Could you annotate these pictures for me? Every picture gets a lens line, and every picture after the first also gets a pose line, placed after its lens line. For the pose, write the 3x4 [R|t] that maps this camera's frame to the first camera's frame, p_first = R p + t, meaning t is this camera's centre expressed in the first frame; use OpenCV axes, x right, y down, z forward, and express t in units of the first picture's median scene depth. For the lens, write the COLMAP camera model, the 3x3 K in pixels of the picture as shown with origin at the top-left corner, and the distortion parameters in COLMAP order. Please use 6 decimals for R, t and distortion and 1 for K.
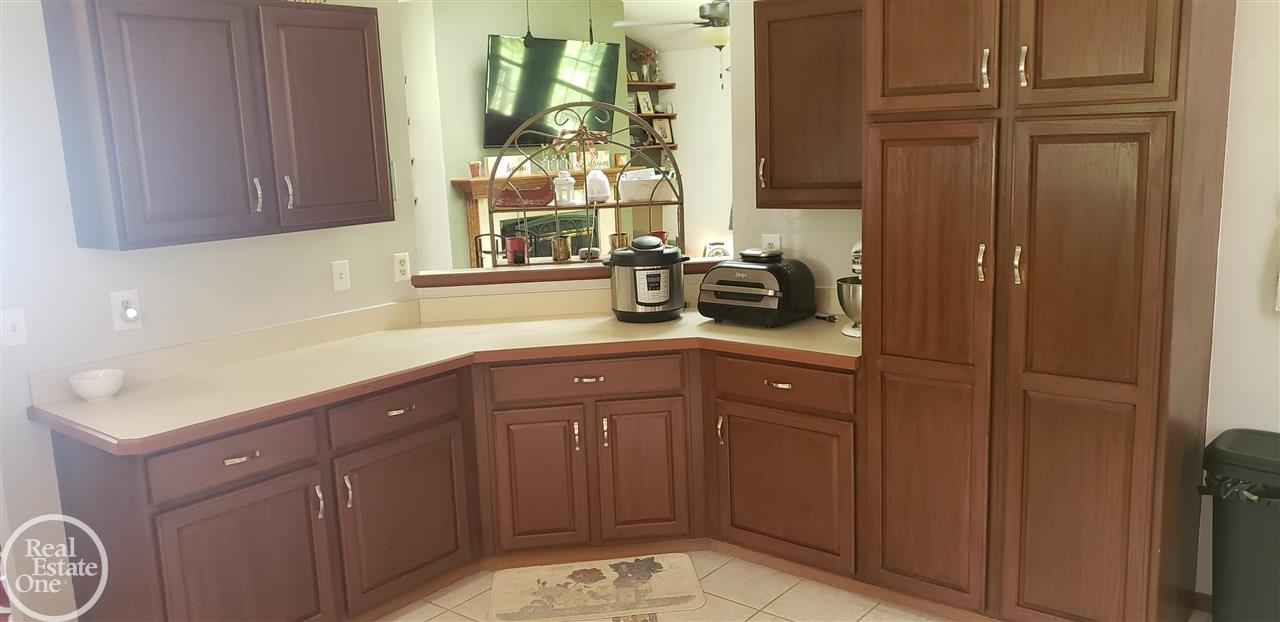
lens RADIAL K [[987.7, 0, 638.1], [0, 987.7, 311.0], [0, 0, 1]] dist [-0.005036, -0.005950]
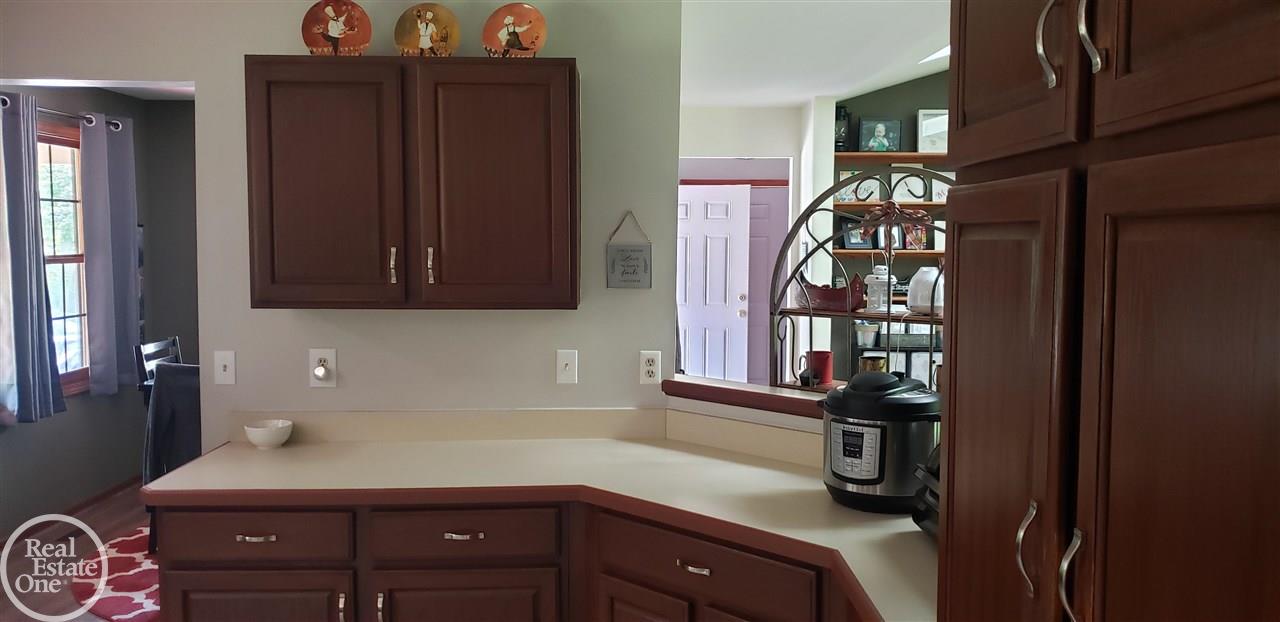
lens RADIAL K [[987.7, 0, 640.6], [0, 987.7, 309.9], [0, 0, 1]] dist [-0.005036, -0.005950]
pose [[0.643616, 0.092217, -0.759773, 0.397362], [-0.160484, 0.986906, -0.016163, -0.081907], [0.748334, 0.132334, 0.649988, 0.480249]]
